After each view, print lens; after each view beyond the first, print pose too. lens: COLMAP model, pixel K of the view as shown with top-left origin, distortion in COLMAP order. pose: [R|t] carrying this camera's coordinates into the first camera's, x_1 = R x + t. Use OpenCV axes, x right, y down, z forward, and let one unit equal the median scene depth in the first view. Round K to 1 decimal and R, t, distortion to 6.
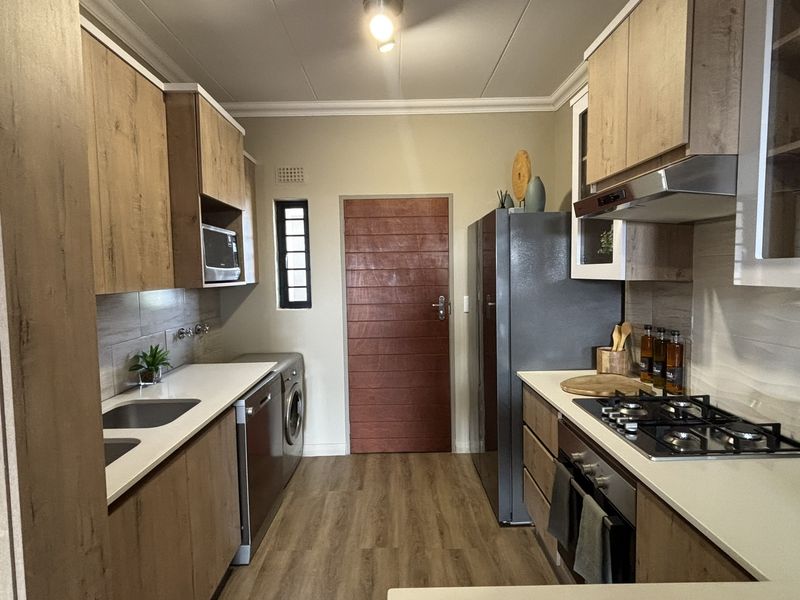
lens RADIAL K [[429.4, 0, 400.4], [0, 429.4, 298.3], [0, 0, 1]] dist [0.010747, -0.009879]
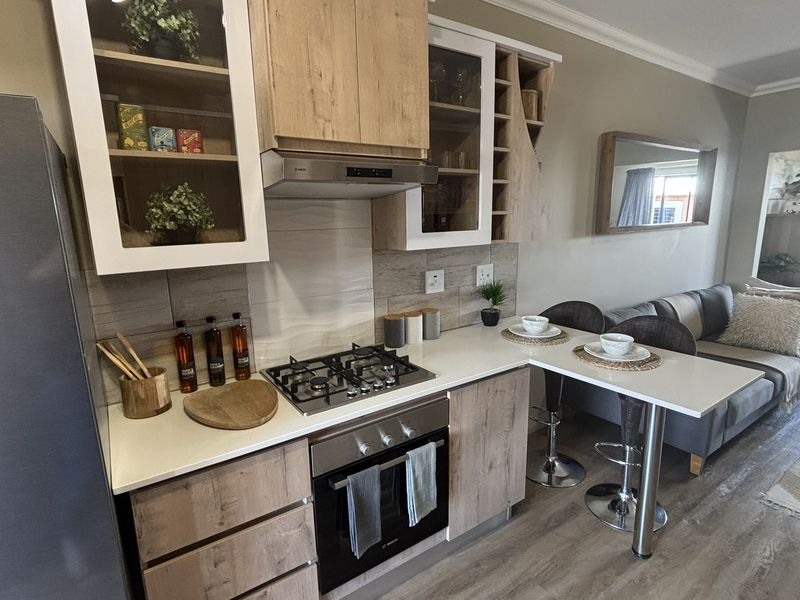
lens RADIAL K [[429.4, 0, 393.0], [0, 429.4, 299.0], [0, 0, 1]] dist [0.010747, -0.009879]
pose [[-0.550285, -0.129949, 0.824803, -0.249942], [0.085984, 0.973744, 0.210781, -0.098532], [-0.830538, 0.186909, -0.524664, 0.983532]]
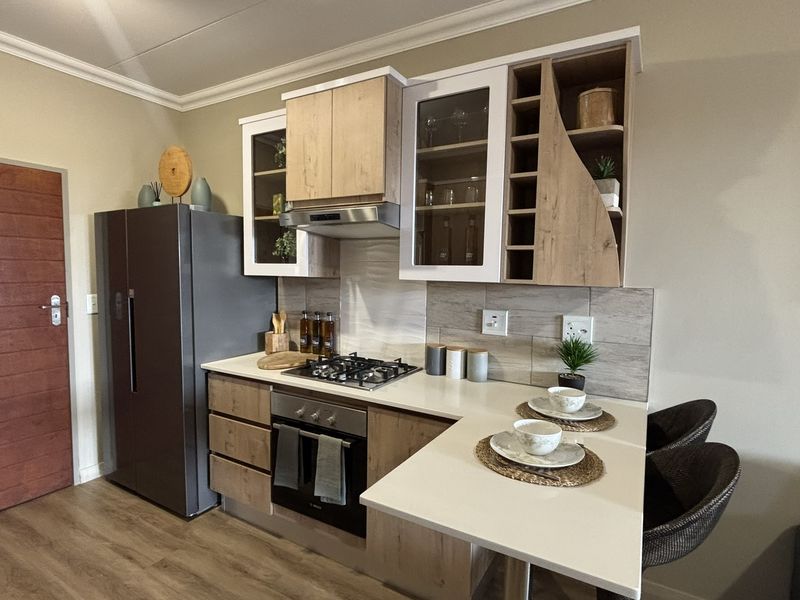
lens RADIAL K [[429.4, 0, 399.9], [0, 429.4, 297.5], [0, 0, 1]] dist [0.010747, -0.009879]
pose [[0.516317, -0.030516, 0.855854, -0.373351], [0.030184, 0.999392, 0.017424, 0.006256], [-0.855865, 0.016836, 0.516924, 0.052339]]
